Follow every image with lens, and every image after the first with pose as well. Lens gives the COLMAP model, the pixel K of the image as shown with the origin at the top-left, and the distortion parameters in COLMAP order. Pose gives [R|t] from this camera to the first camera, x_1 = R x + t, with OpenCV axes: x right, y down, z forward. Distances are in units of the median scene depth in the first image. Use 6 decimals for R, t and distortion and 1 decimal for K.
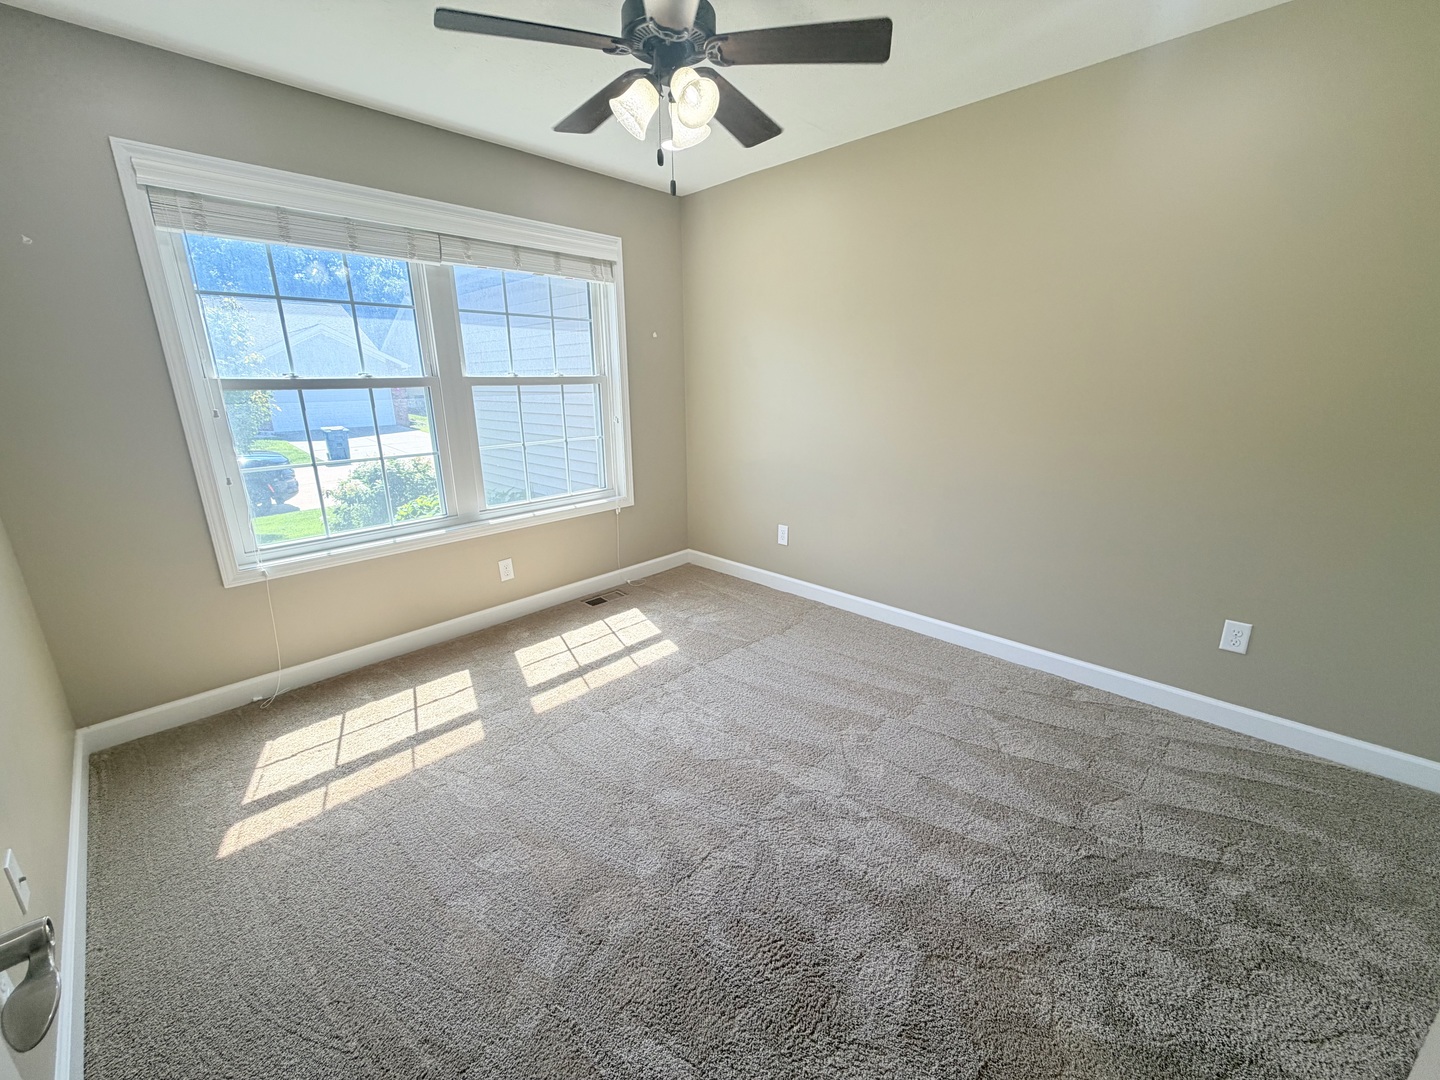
lens RADIAL K [[574.3, 0, 717.0], [0, 574.3, 541.5], [0, 0, 1]] dist [0.000533, -0.000638]
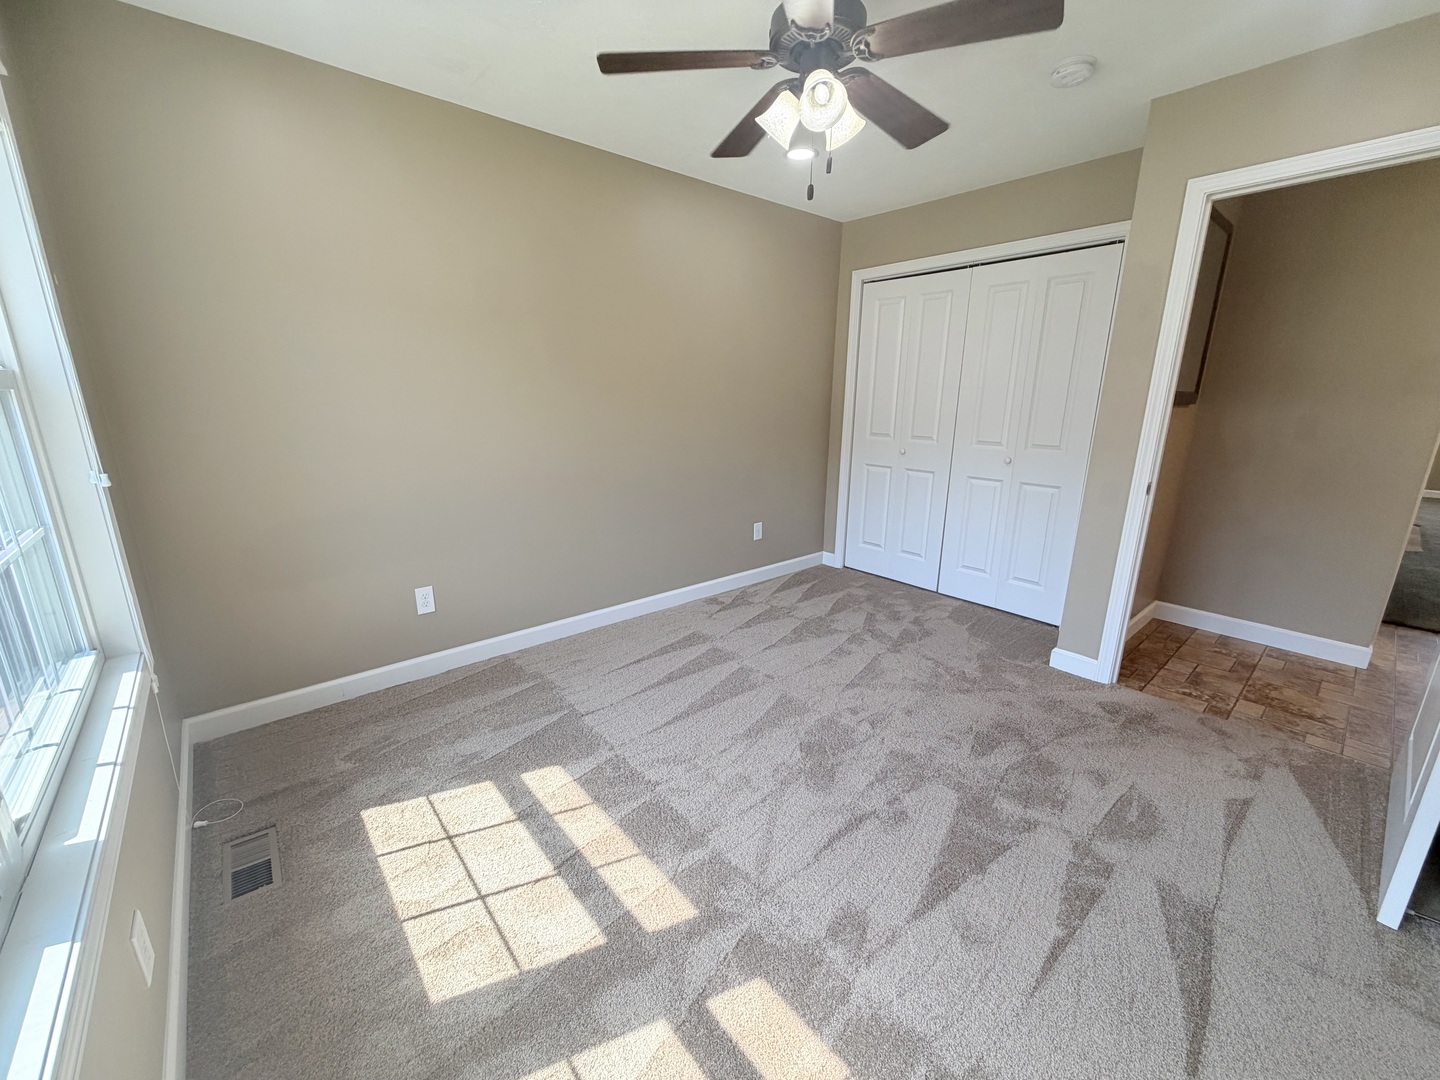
lens RADIAL K [[574.3, 0, 716.2], [0, 574.3, 540.7], [0, 0, 1]] dist [0.000533, -0.000638]
pose [[0.095800, -0.244380, 0.964936, -0.745036], [0.265280, 0.940603, 0.211880, -0.192636], [-0.959400, 0.235680, 0.154938, 0.716231]]
